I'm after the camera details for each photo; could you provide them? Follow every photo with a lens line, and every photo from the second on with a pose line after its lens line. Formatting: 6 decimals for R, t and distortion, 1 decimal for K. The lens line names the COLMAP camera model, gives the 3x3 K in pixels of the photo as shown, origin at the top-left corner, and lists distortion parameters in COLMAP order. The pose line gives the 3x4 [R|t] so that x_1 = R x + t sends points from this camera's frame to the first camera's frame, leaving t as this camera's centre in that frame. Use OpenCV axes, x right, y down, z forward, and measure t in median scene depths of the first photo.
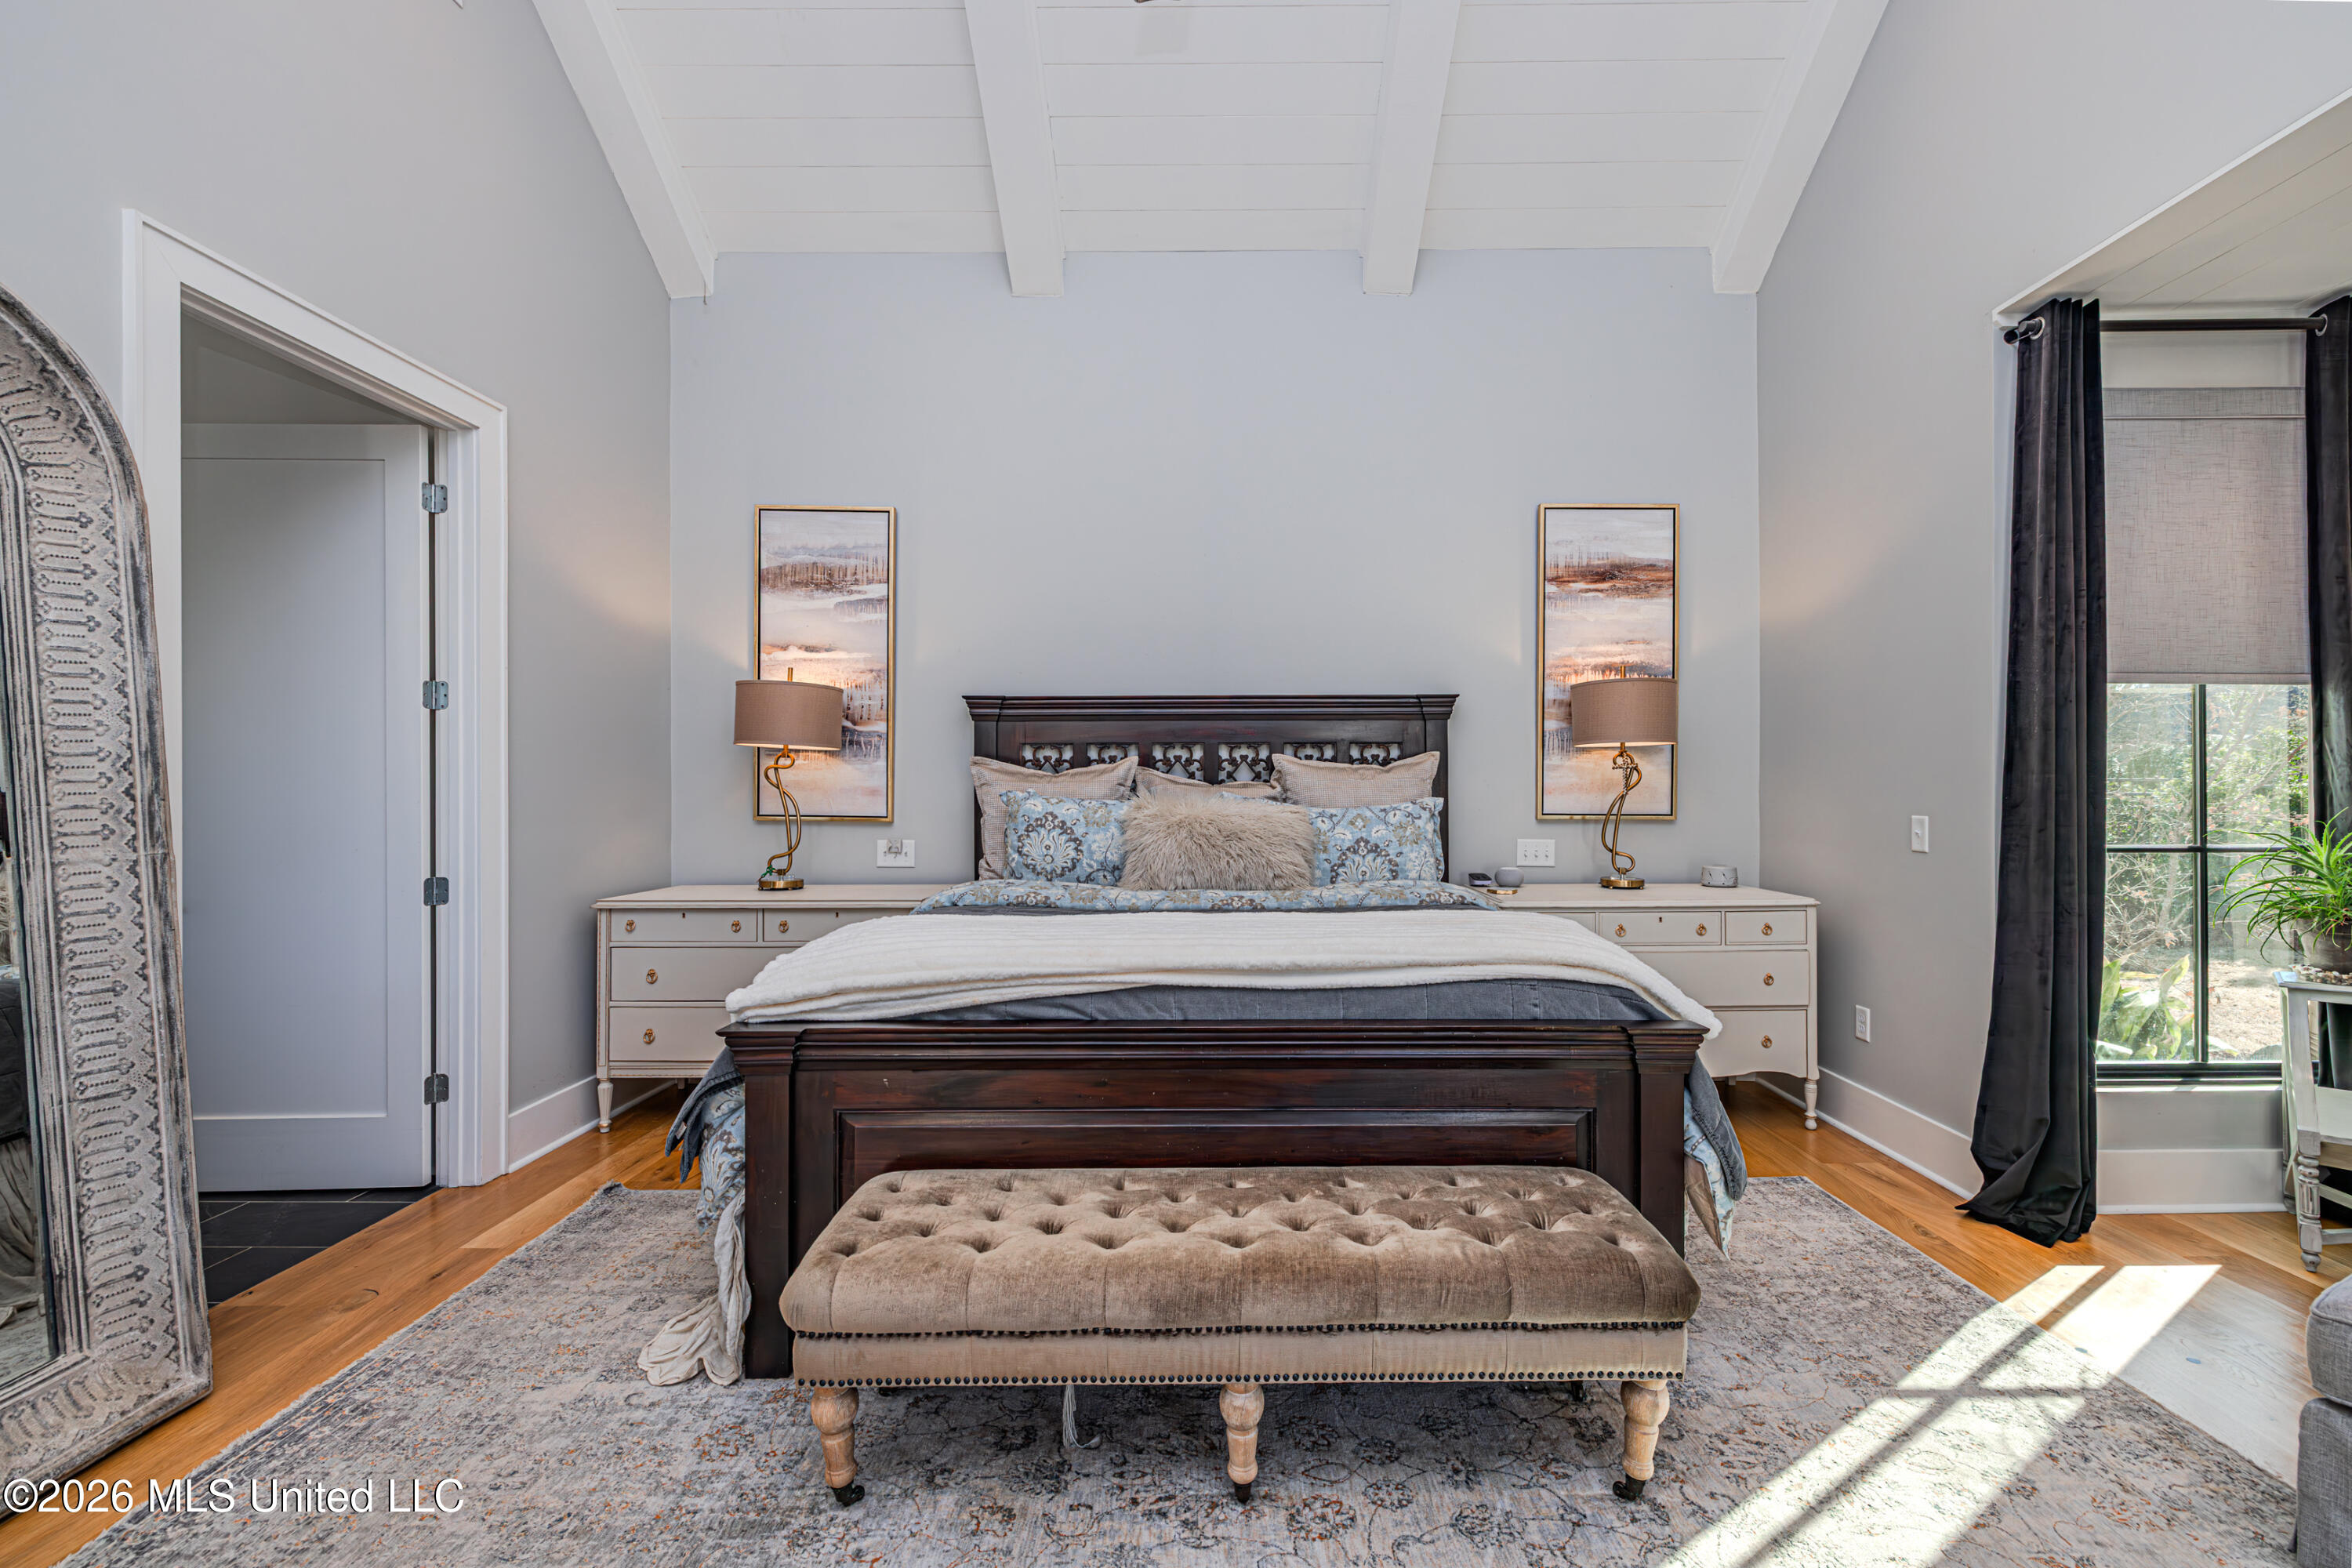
lens RADIAL K [[988.6, 0, 1176.0], [0, 988.6, 784.0], [0, 0, 1]] dist [-0.000243, -0.000088]
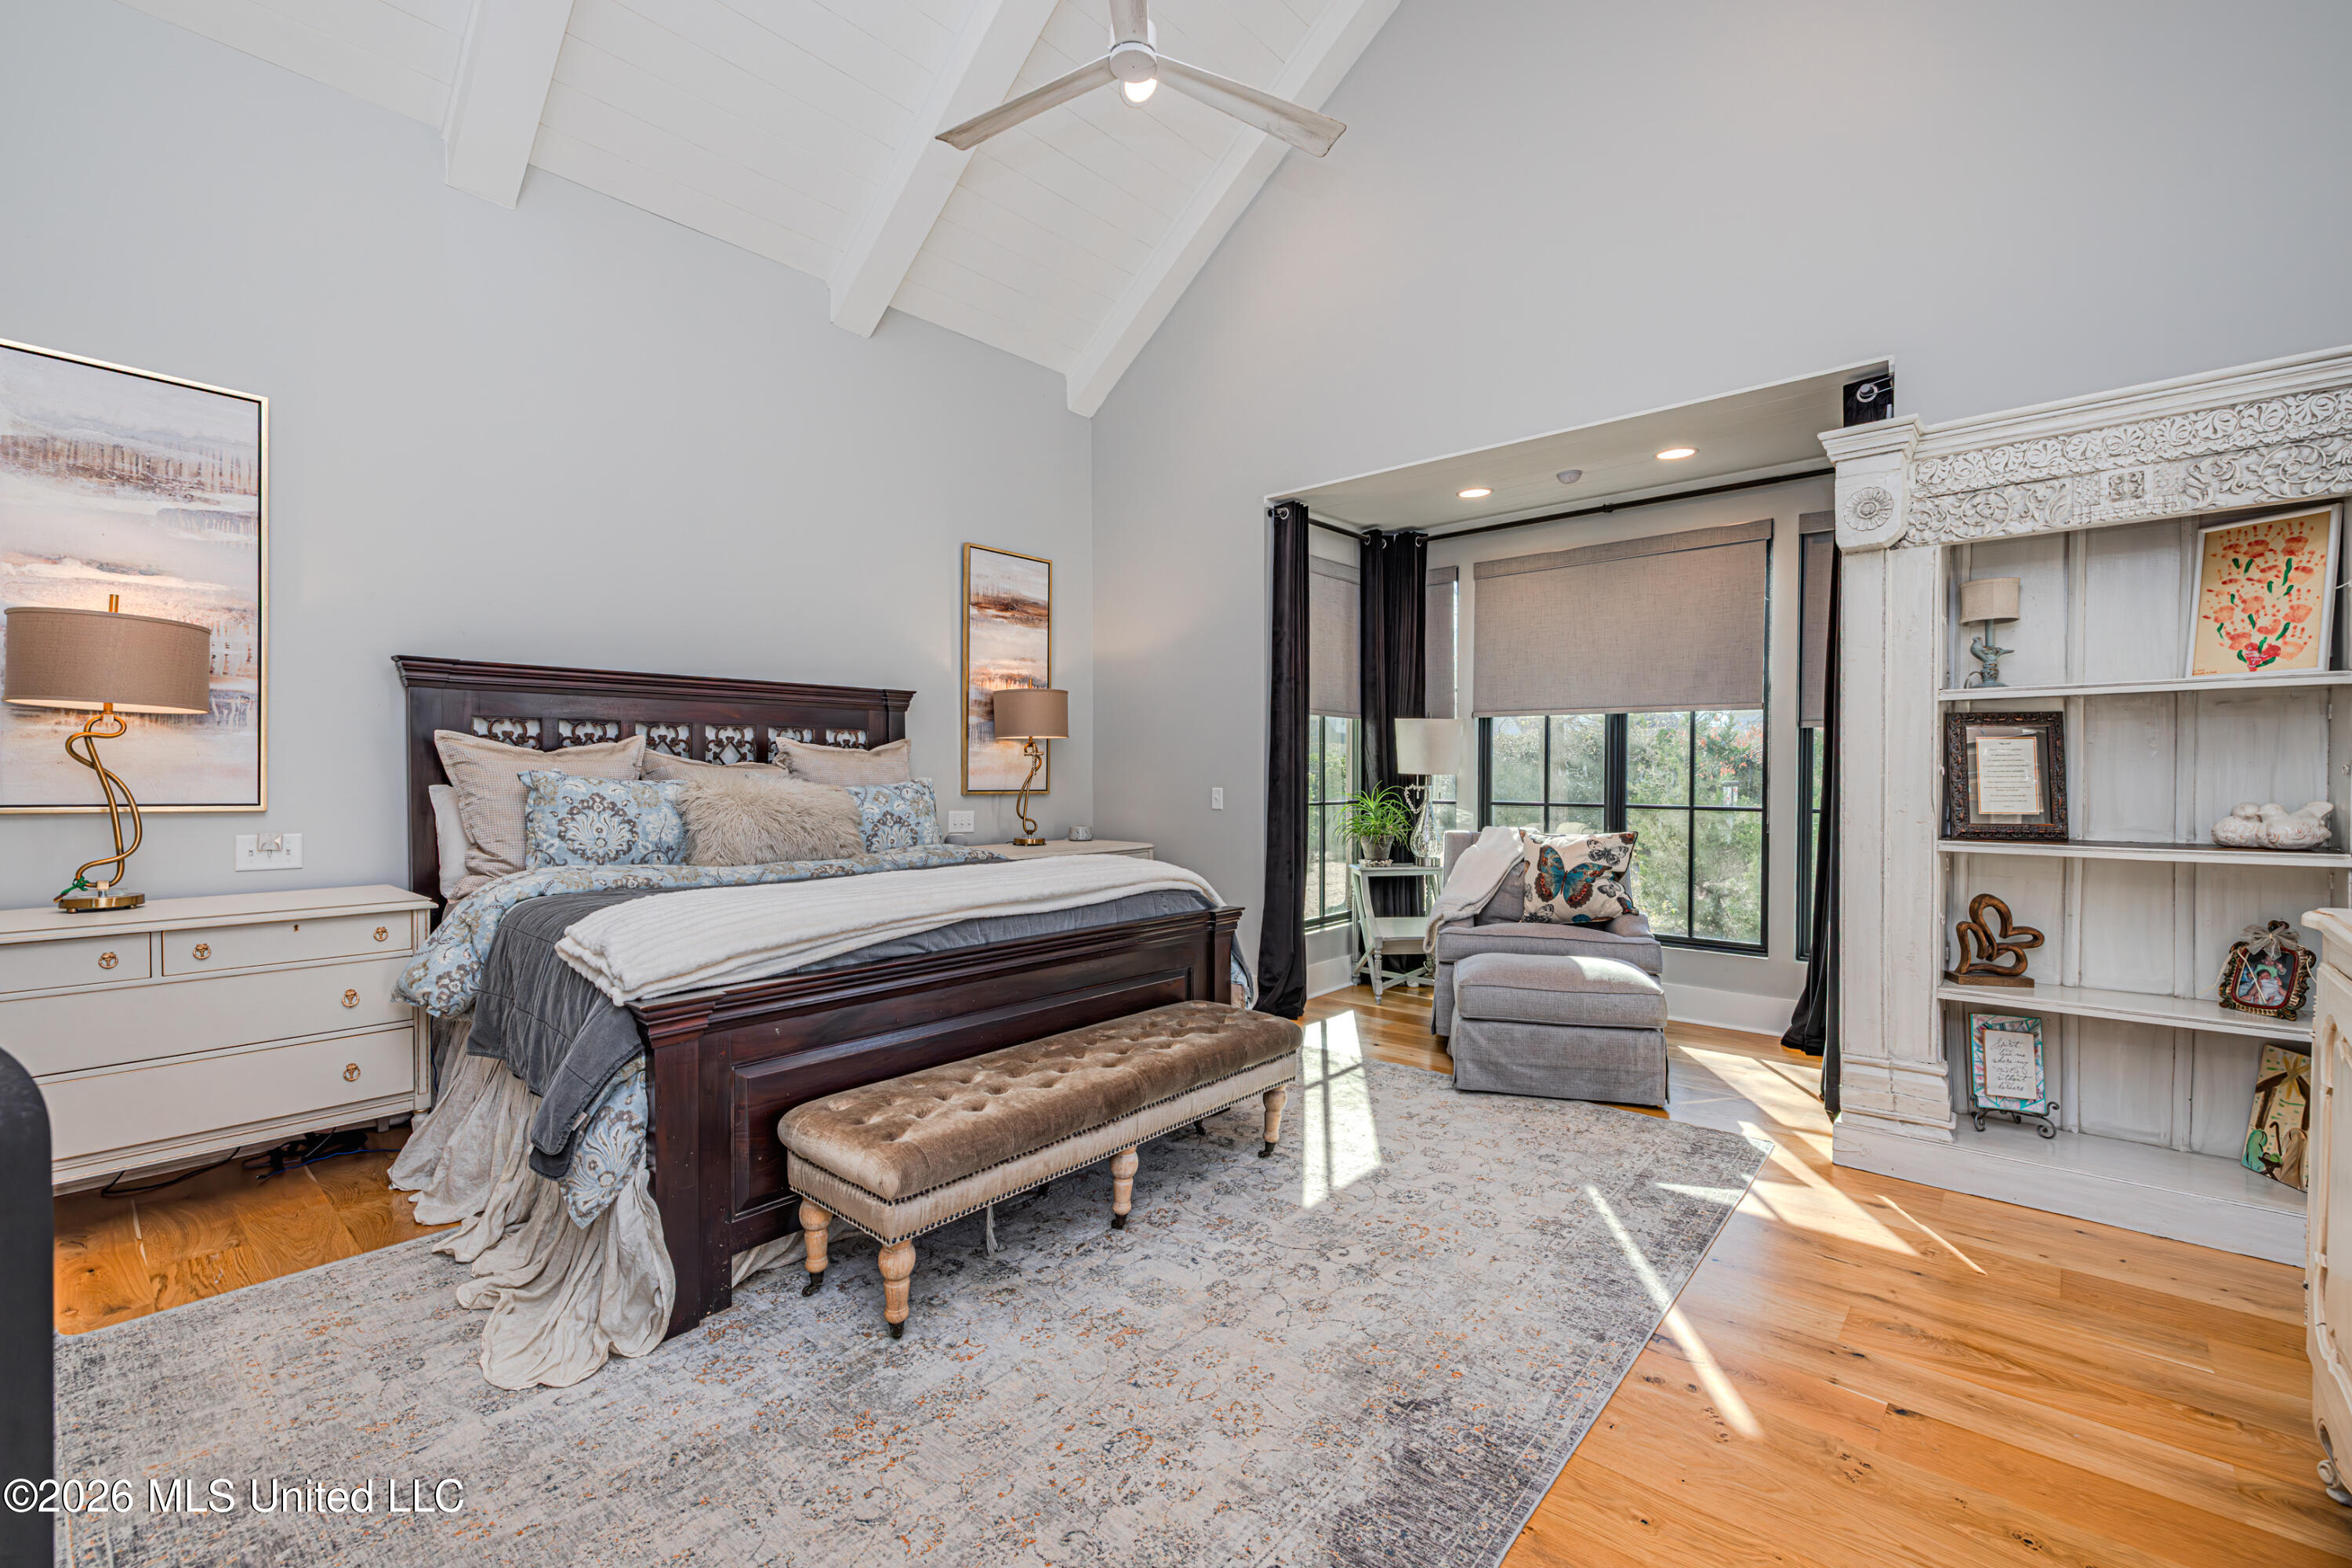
lens RADIAL K [[988.6, 0, 1176.0], [0, 988.6, 784.0], [0, 0, 1]] dist [-0.000243, -0.000088]
pose [[0.666608, -0.006771, 0.745378, -0.460496], [-0.006344, 0.999871, 0.014757, 0.002230], [-0.745381, -0.014566, 0.666479, -0.040111]]
